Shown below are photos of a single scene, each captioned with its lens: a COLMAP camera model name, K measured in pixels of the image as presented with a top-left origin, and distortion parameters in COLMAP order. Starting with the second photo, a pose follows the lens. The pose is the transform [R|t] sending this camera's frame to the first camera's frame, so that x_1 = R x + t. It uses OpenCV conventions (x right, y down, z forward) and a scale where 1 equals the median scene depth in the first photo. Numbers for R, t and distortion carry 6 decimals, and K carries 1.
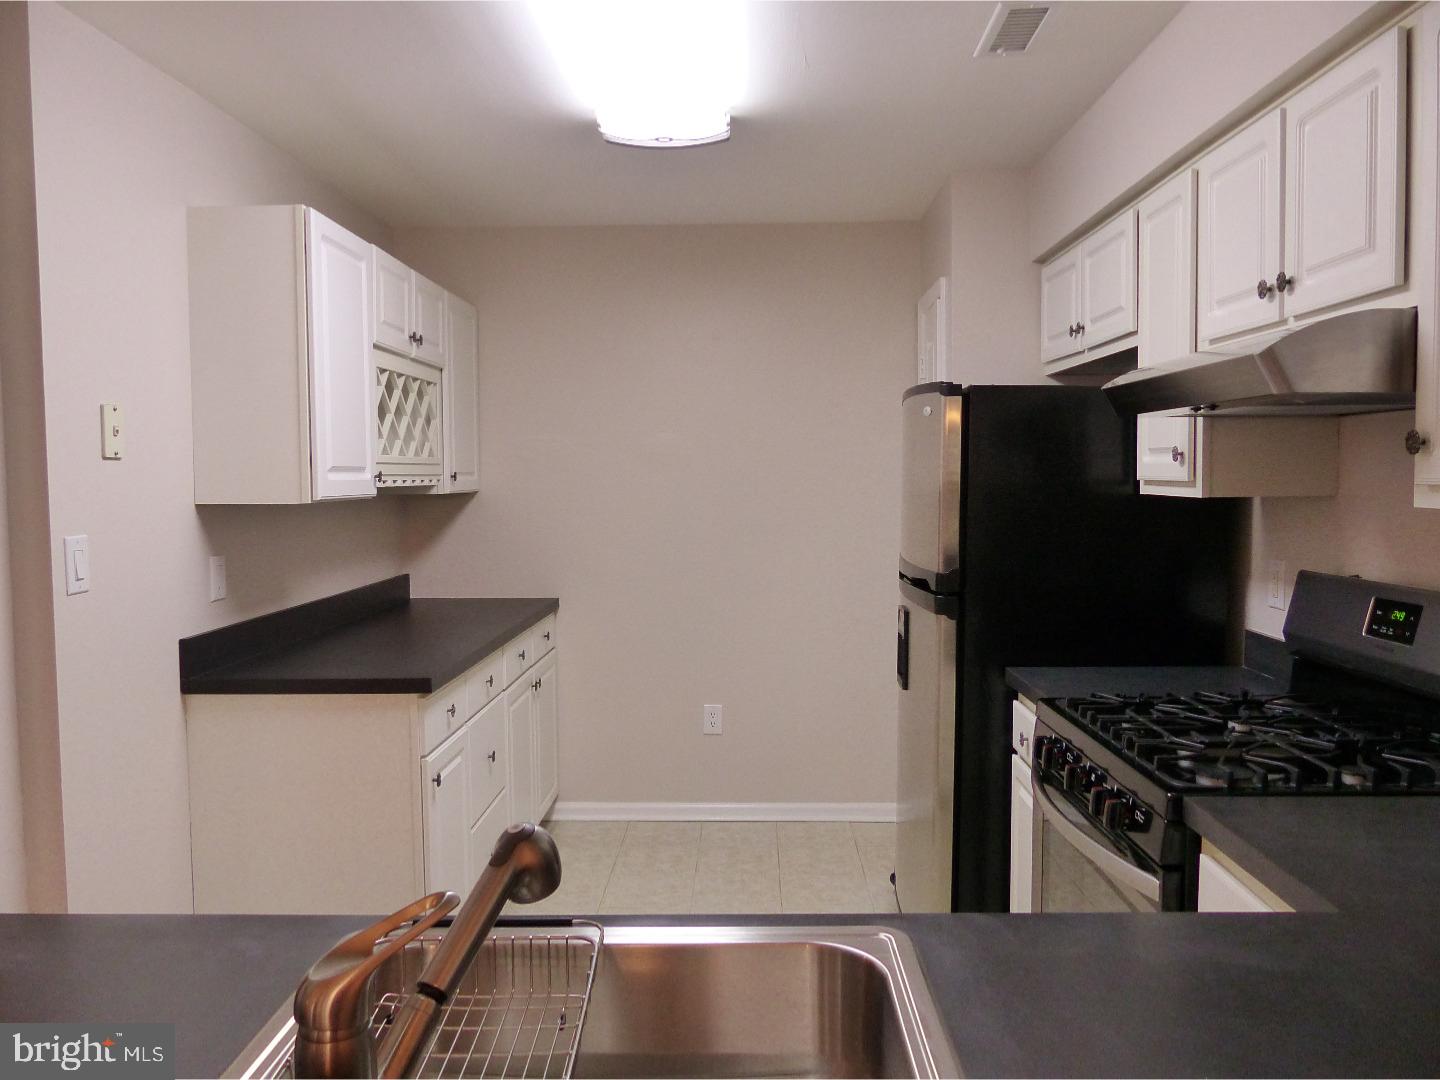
lens RADIAL K [[1082.7, 0, 725.8], [0, 1082.7, 535.9], [0, 0, 1]] dist [-0.027498, -0.003942]
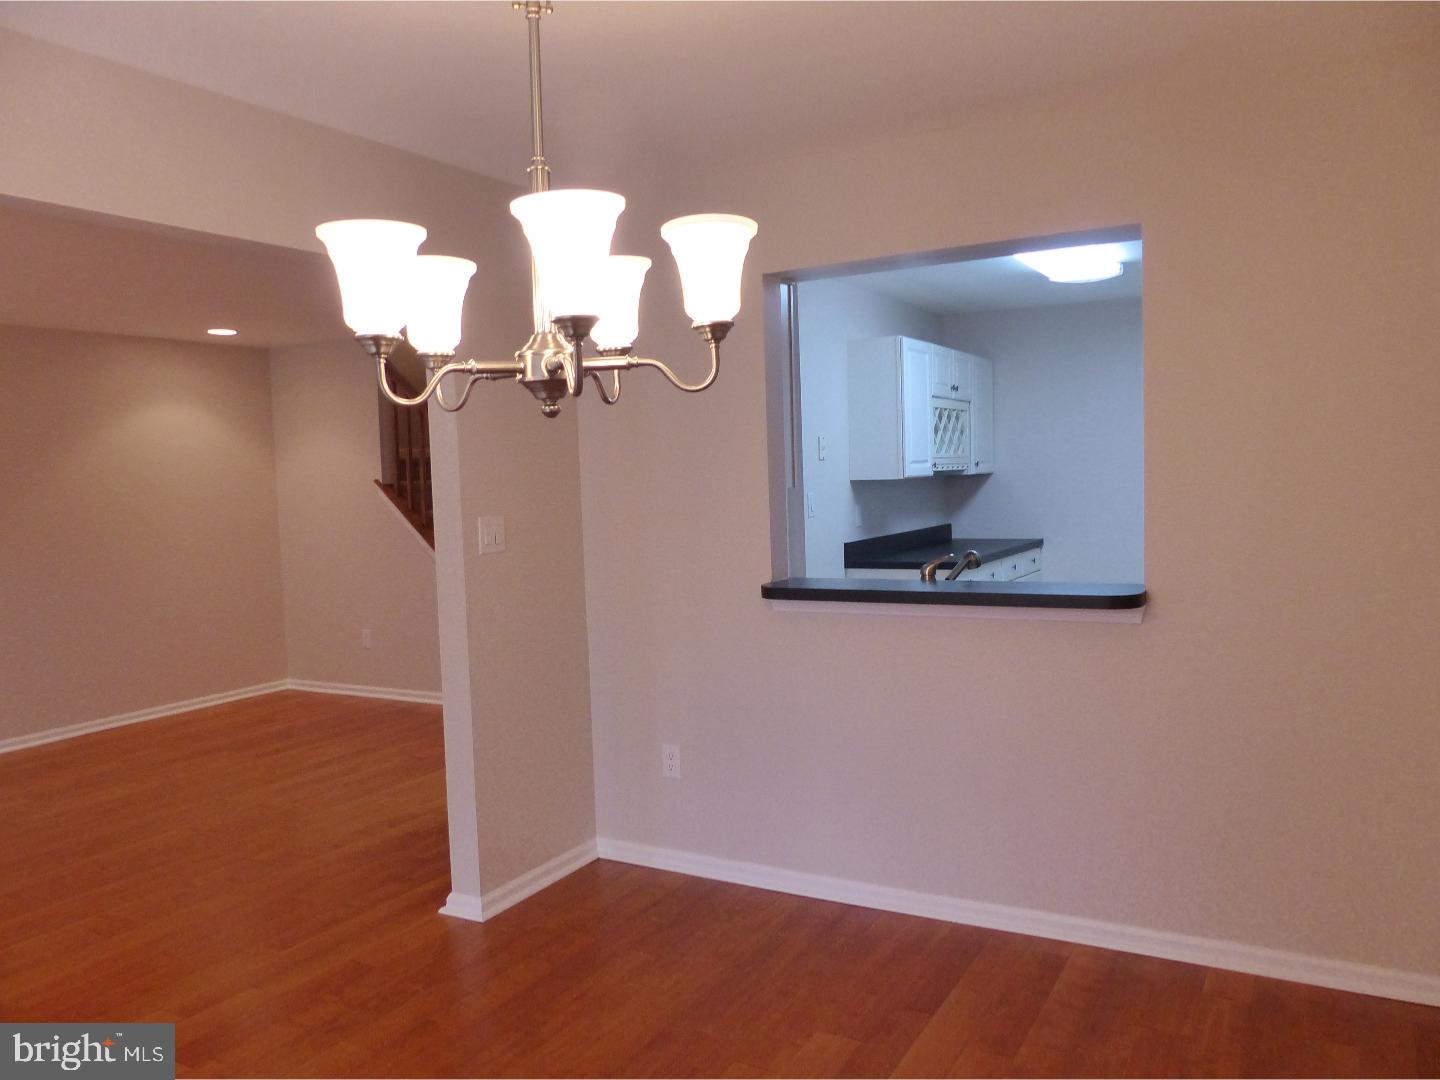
lens RADIAL K [[1082.7, 0, 721.9], [0, 1082.7, 538.0], [0, 0, 1]] dist [-0.027498, -0.003942]
pose [[0.877569, 0.012050, -0.479299, 0.244180], [-0.004588, 0.999849, 0.016737, 0.039777], [0.479429, -0.012489, 0.877492, -0.787585]]
